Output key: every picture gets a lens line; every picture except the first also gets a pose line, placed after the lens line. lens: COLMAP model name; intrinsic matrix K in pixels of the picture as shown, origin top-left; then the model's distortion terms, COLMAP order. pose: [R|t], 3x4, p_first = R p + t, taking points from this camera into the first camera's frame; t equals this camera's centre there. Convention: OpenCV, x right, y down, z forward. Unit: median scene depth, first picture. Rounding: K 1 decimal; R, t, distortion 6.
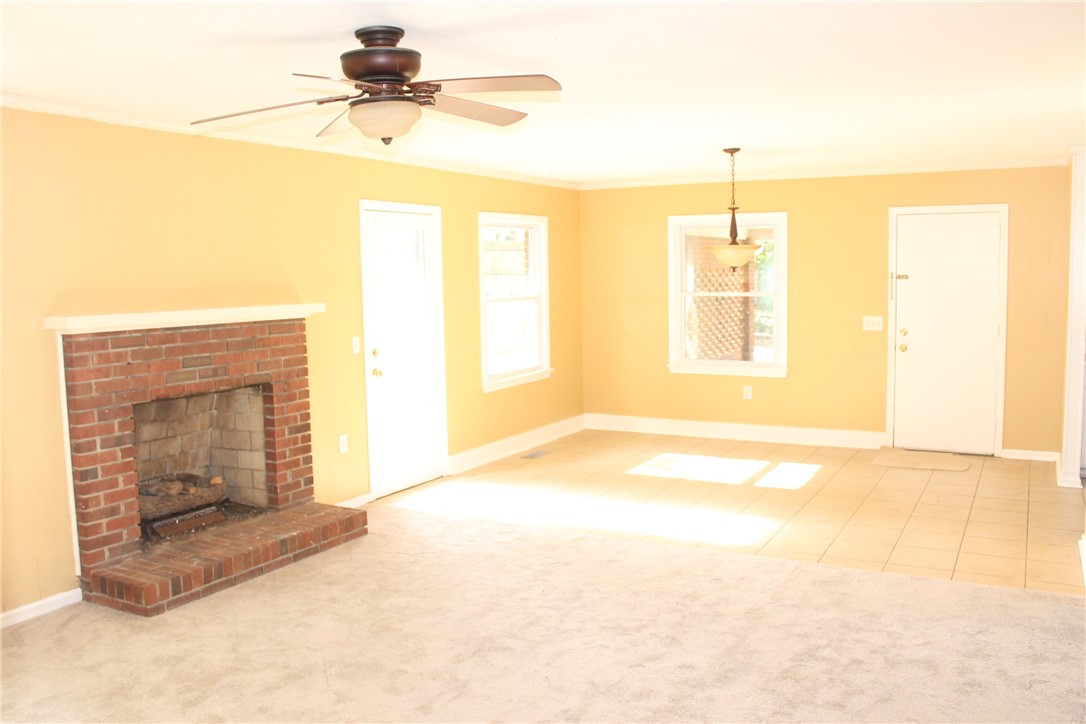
lens RADIAL K [[924.5, 0, 544.0], [0, 924.5, 364.2], [0, 0, 1]] dist [-0.154193, 0.126247]
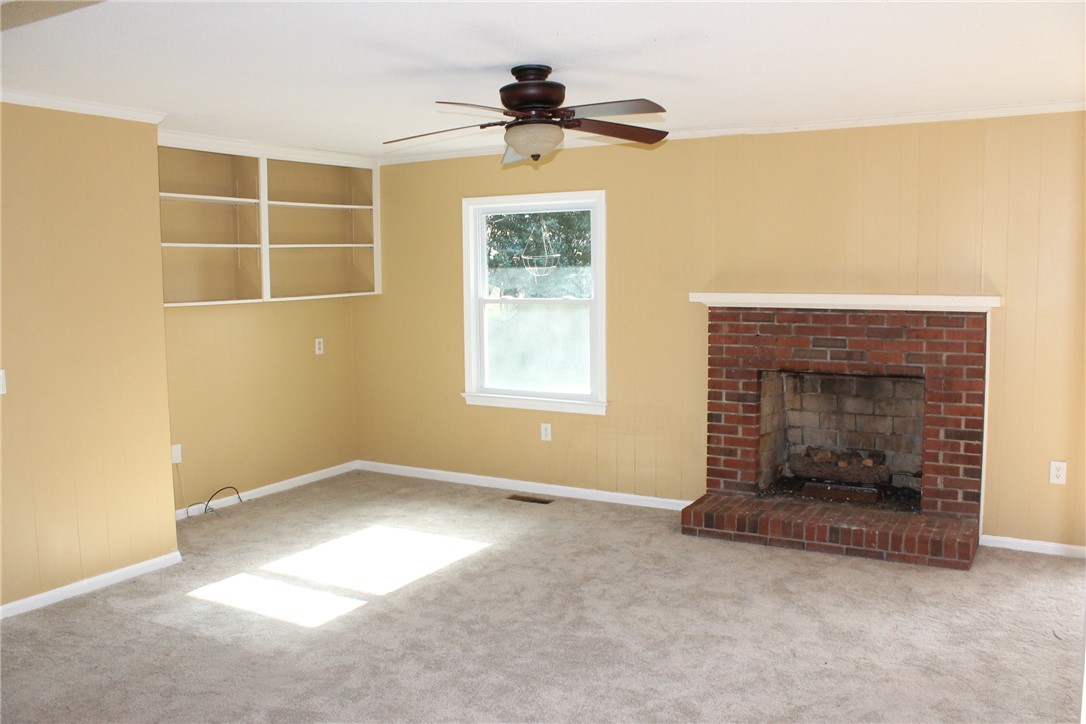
lens RADIAL K [[924.5, 0, 546.0], [0, 924.5, 369.6], [0, 0, 1]] dist [-0.154193, 0.126247]
pose [[-0.020006, 0.124764, -0.991985, 0.658209], [-0.086592, 0.988239, 0.126039, -0.074238], [0.996043, 0.088419, -0.008967, 0.644934]]
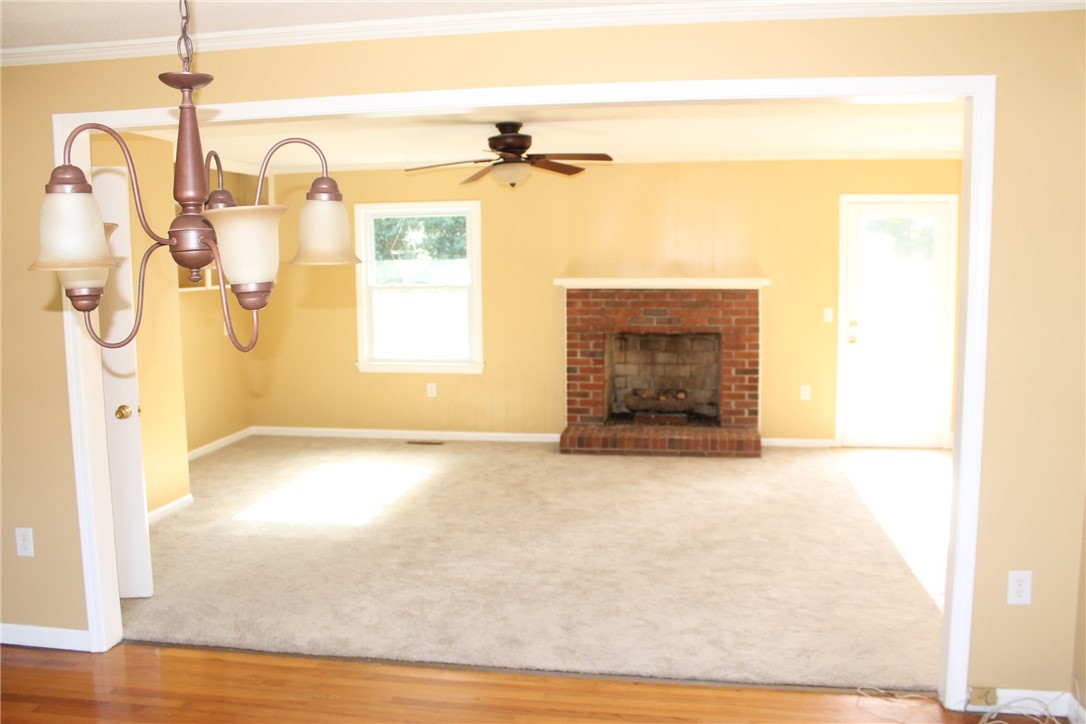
lens RADIAL K [[924.5, 0, 544.9], [0, 924.5, 360.7], [0, 0, 1]] dist [-0.154193, 0.126247]
pose [[0.332916, 0.117793, -0.935570, 0.964023], [-0.088428, 0.991695, 0.093393, -0.048062], [0.938801, 0.051638, 0.340568, 0.286093]]
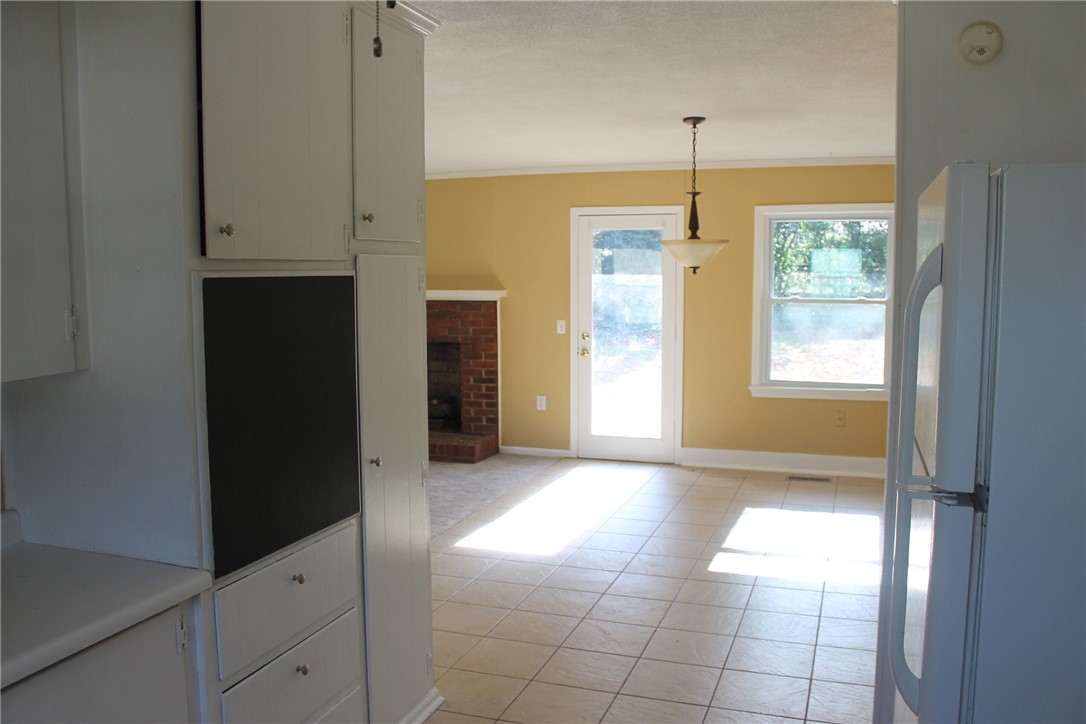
lens RADIAL K [[924.5, 0, 545.7], [0, 924.5, 360.0], [0, 0, 1]] dist [-0.154193, 0.126247]
pose [[0.166557, 0.111520, -0.979705, 1.207339], [-0.097257, 0.990597, 0.096225, -0.112100], [0.981224, 0.079256, 0.175837, 0.915010]]
